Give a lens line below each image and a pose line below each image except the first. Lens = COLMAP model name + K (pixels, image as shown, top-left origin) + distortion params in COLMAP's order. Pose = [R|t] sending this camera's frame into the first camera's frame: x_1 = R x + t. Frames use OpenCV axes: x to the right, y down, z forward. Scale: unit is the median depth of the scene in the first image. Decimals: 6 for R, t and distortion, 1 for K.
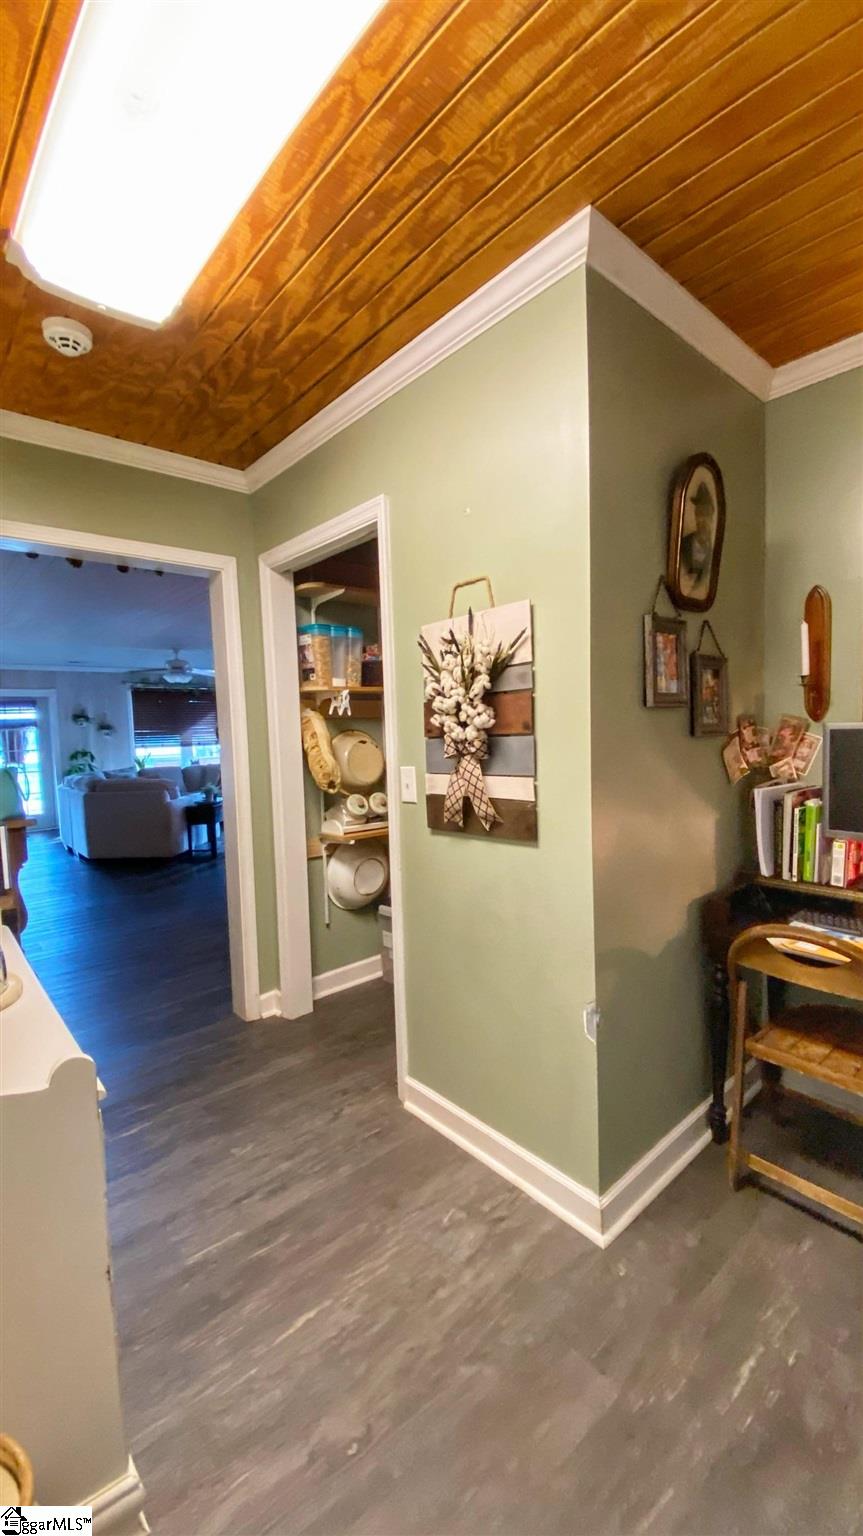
lens RADIAL K [[615.6, 0, 432.5], [0, 615.6, 770.4], [0, 0, 1]] dist [0.038696, -0.030512]
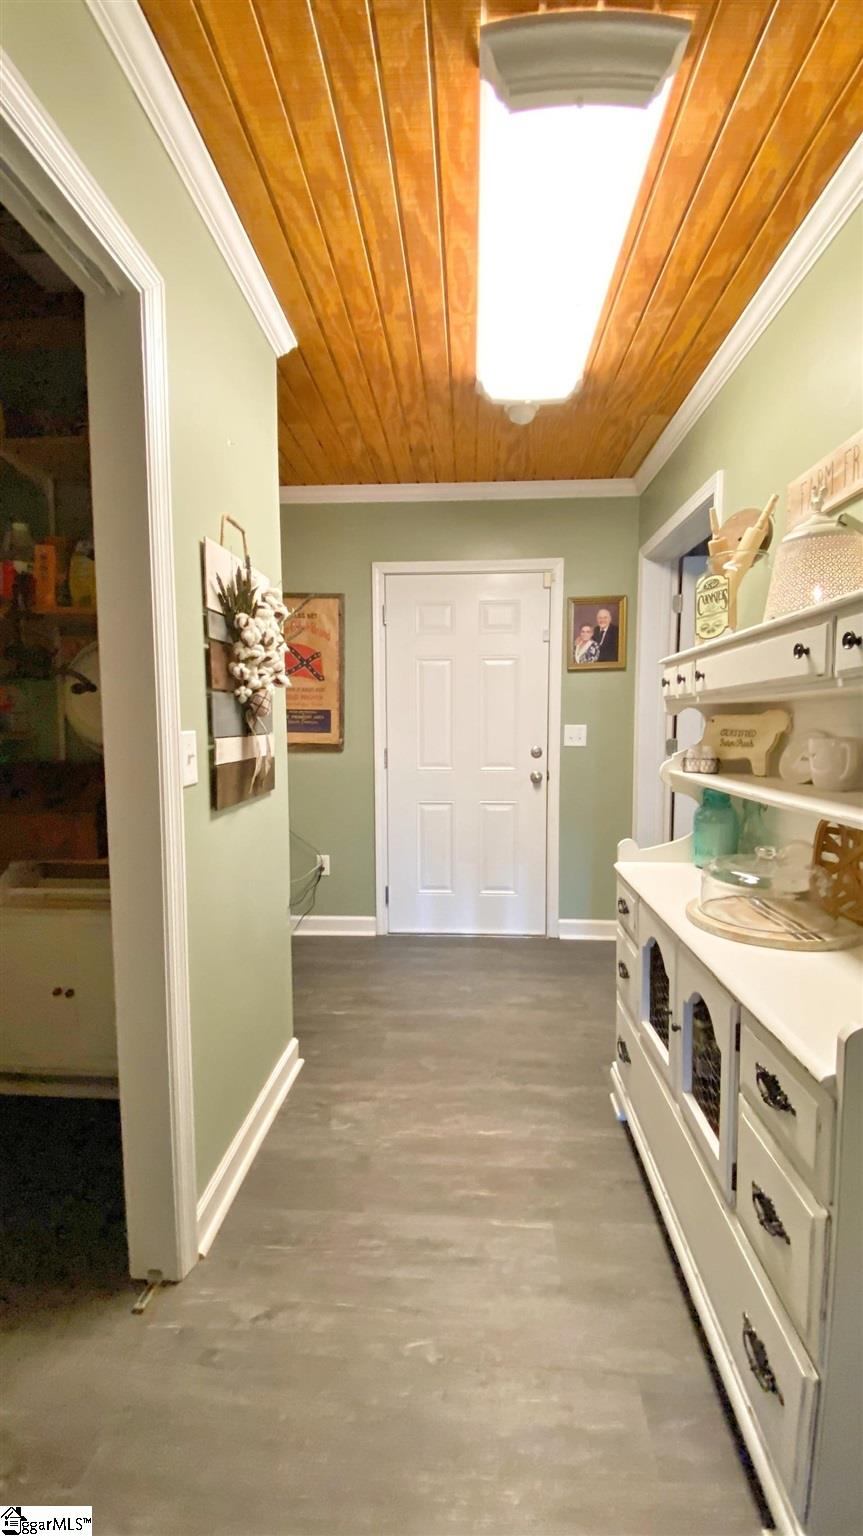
lens RADIAL K [[621.3, 0, 436.9], [0, 621.3, 772.7], [0, 0, 1]] dist [-0.001047, -0.000515]
pose [[-0.713014, -0.024363, 0.700726, -0.813097], [0.074443, 0.991117, 0.110208, -0.018610], [-0.697186, 0.130744, -0.704867, 1.498570]]
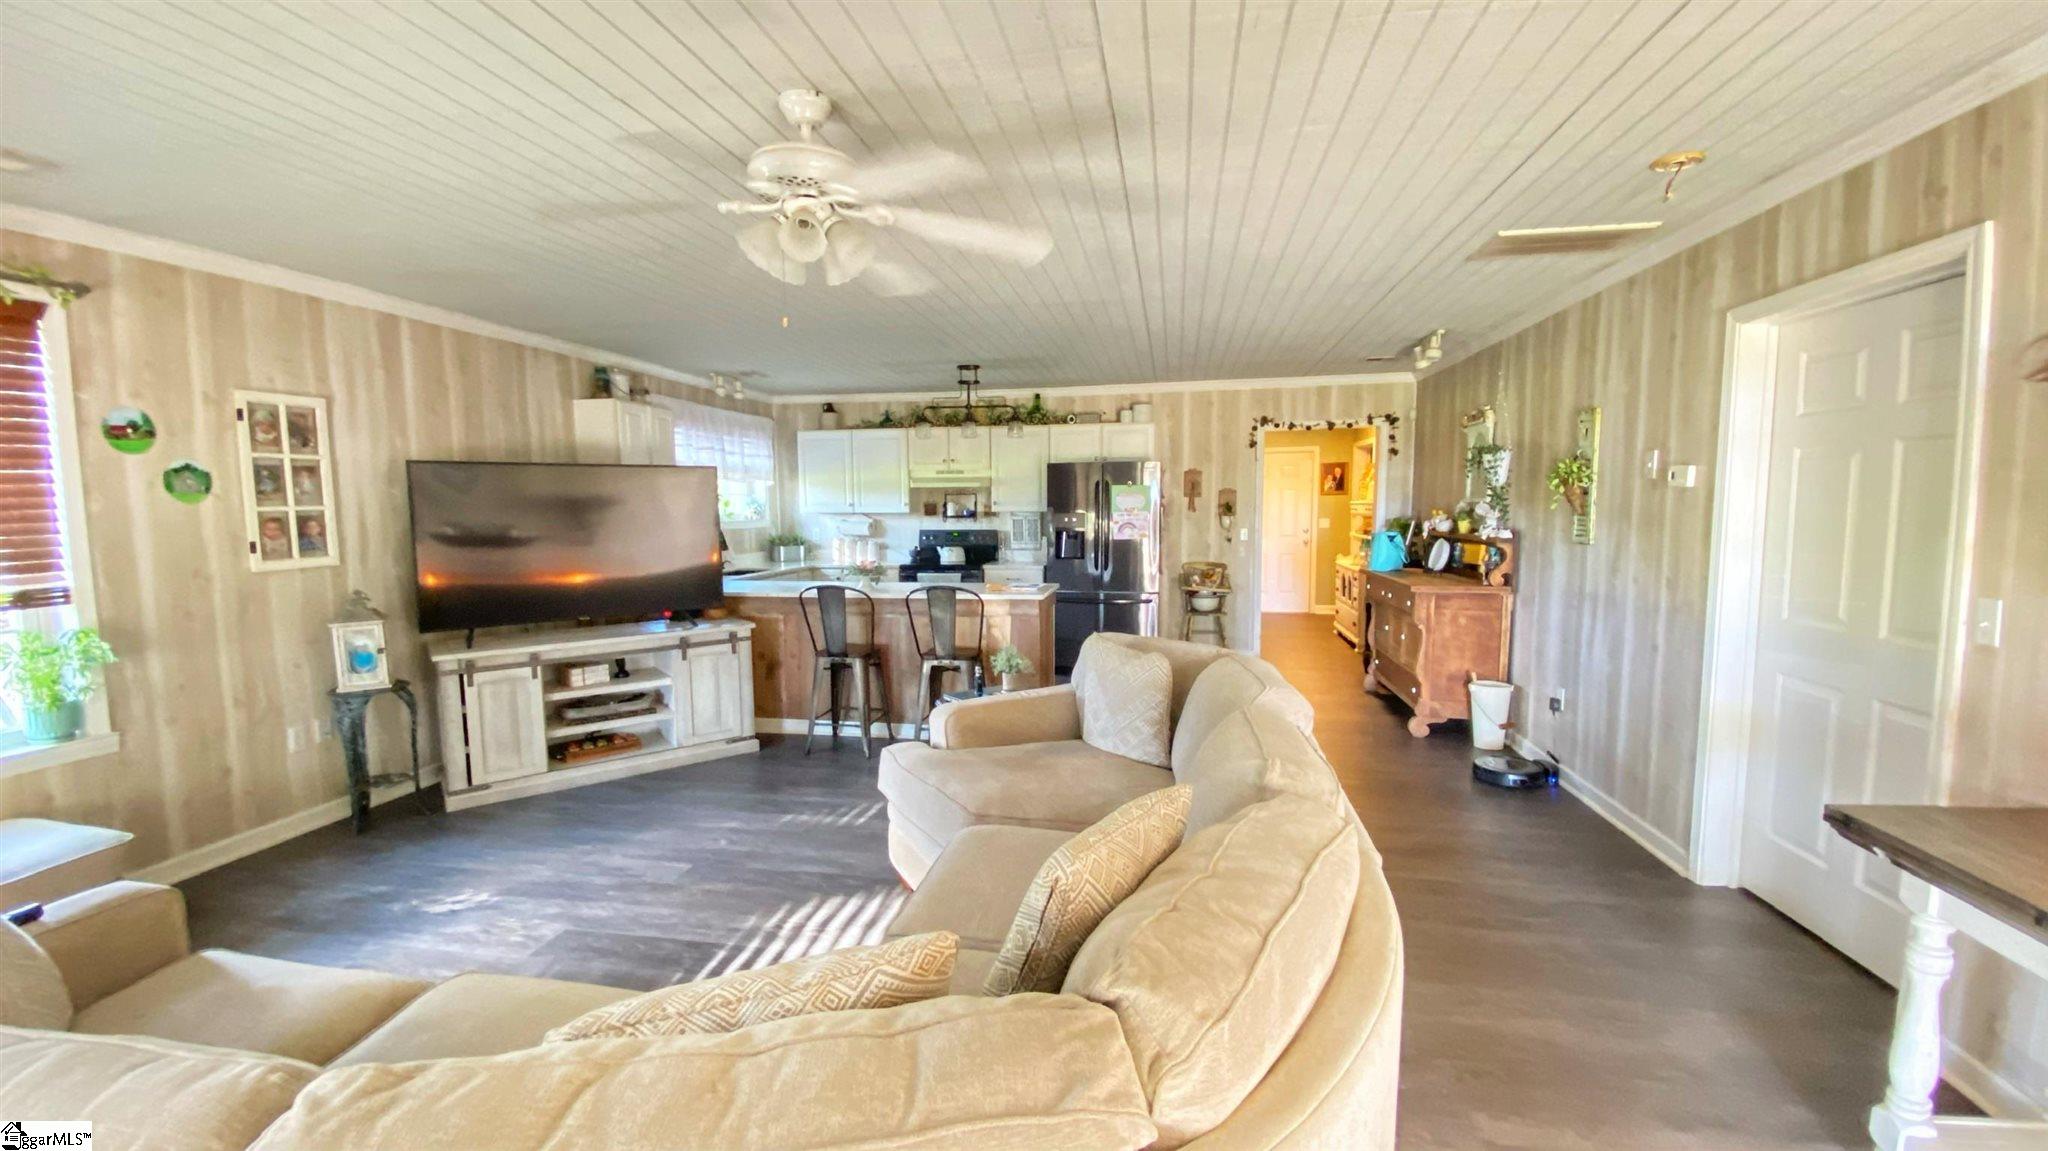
lens RADIAL K [[828.4, 0, 1024.0], [0, 828.4, 575.5], [0, 0, 1]] dist [-0.001047, -0.000515]
pose [[-0.619143, -0.027813, 0.784785, -2.816478], [0.084070, 0.991281, 0.101457, -0.263727], [-0.780765, 0.128793, -0.611407, 4.727141]]
